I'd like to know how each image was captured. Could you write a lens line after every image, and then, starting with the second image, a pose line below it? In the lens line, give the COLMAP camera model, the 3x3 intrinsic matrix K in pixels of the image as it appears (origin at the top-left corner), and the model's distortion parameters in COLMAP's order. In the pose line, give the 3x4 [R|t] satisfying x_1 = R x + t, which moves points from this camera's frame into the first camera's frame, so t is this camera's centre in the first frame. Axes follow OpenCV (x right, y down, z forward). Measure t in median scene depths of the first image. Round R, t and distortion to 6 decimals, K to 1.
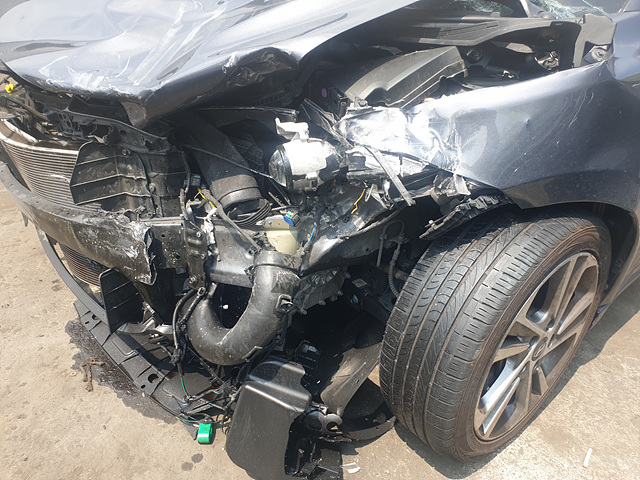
lens RADIAL K [[509.3, 0, 324.2], [0, 509.3, 239.9], [0, 0, 1]] dist [0.042340, -0.002917]
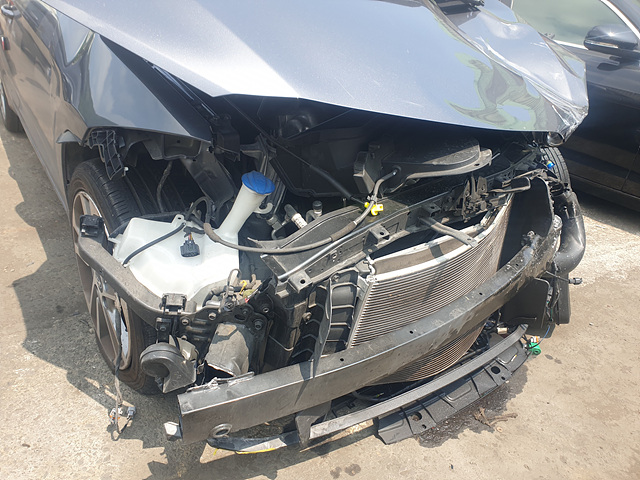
lens RADIAL K [[509.3, 0, 324.2], [0, 509.3, 239.9], [0, 0, 1]] dist [0.042340, -0.002917]
pose [[0.111653, -0.458798, 0.881498, -1.521209], [0.406307, 0.830589, 0.380837, -0.673969], [-0.906889, 0.315637, 0.279150, 1.153874]]
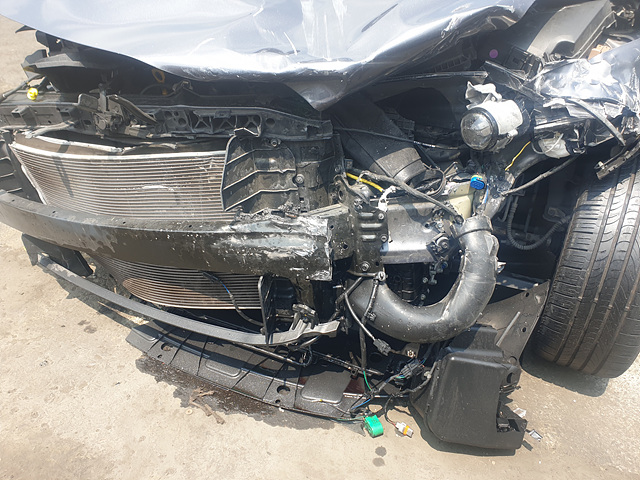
lens RADIAL K [[511.9, 0, 320.0], [0, 511.9, 240.0], [0, 0, 1]] dist [0.125462, -0.228688]
pose [[0.931439, -0.188144, 0.311486, -0.628130], [0.183762, 0.982001, 0.043646, -0.028734], [-0.314091, 0.016586, 0.949248, 0.117855]]
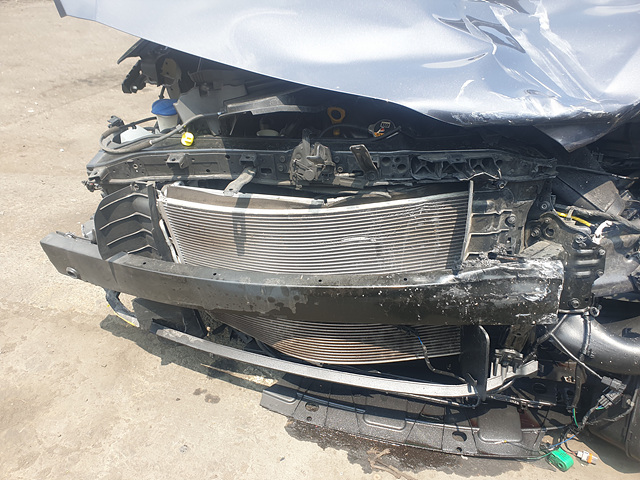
lens RADIAL K [[509.3, 0, 324.2], [0, 509.3, 239.9], [0, 0, 1]] dist [0.042340, -0.002917]
pose [[0.815616, -0.258530, 0.517621, -1.093523], [0.248835, 0.964394, 0.089585, -0.233718], [-0.522351, 0.055735, 0.850907, 0.436217]]
